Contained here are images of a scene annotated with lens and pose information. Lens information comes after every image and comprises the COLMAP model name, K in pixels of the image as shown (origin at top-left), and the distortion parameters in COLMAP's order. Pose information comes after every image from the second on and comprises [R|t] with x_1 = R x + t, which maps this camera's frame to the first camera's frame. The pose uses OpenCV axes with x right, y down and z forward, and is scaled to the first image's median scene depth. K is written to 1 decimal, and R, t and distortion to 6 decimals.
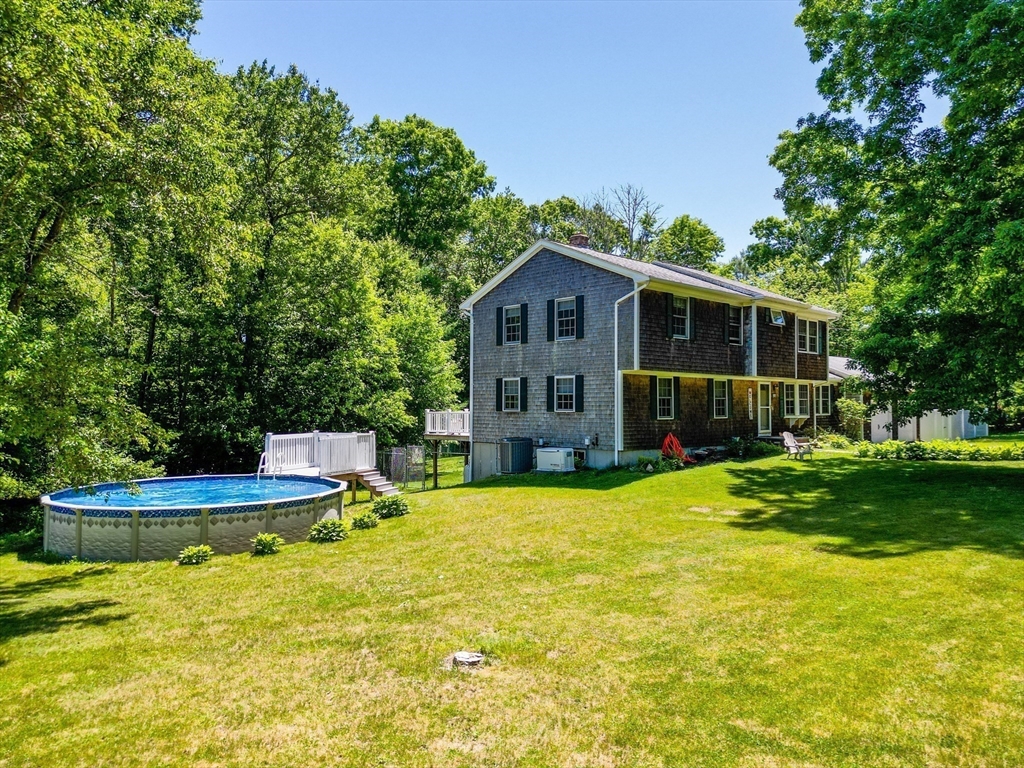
lens RADIAL K [[695.2, 0, 512.0], [0, 695.2, 384.0], [0, 0, 1]] dist [0.049612, -0.004641]
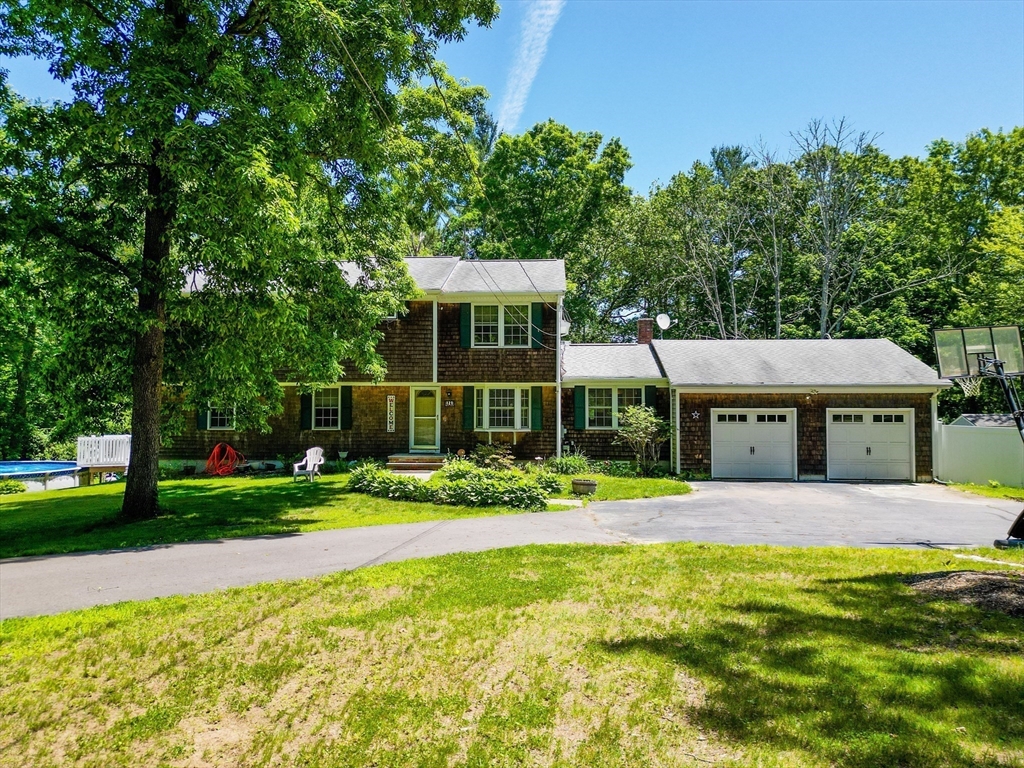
lens RADIAL K [[695.2, 0, 512.0], [0, 695.2, 384.0], [0, 0, 1]] dist [0.049612, -0.004641]
pose [[0.687766, -0.052354, -0.724042, 1.069867], [0.015916, 0.998244, -0.057062, 0.043339], [0.725758, 0.027722, 0.687392, 0.514760]]
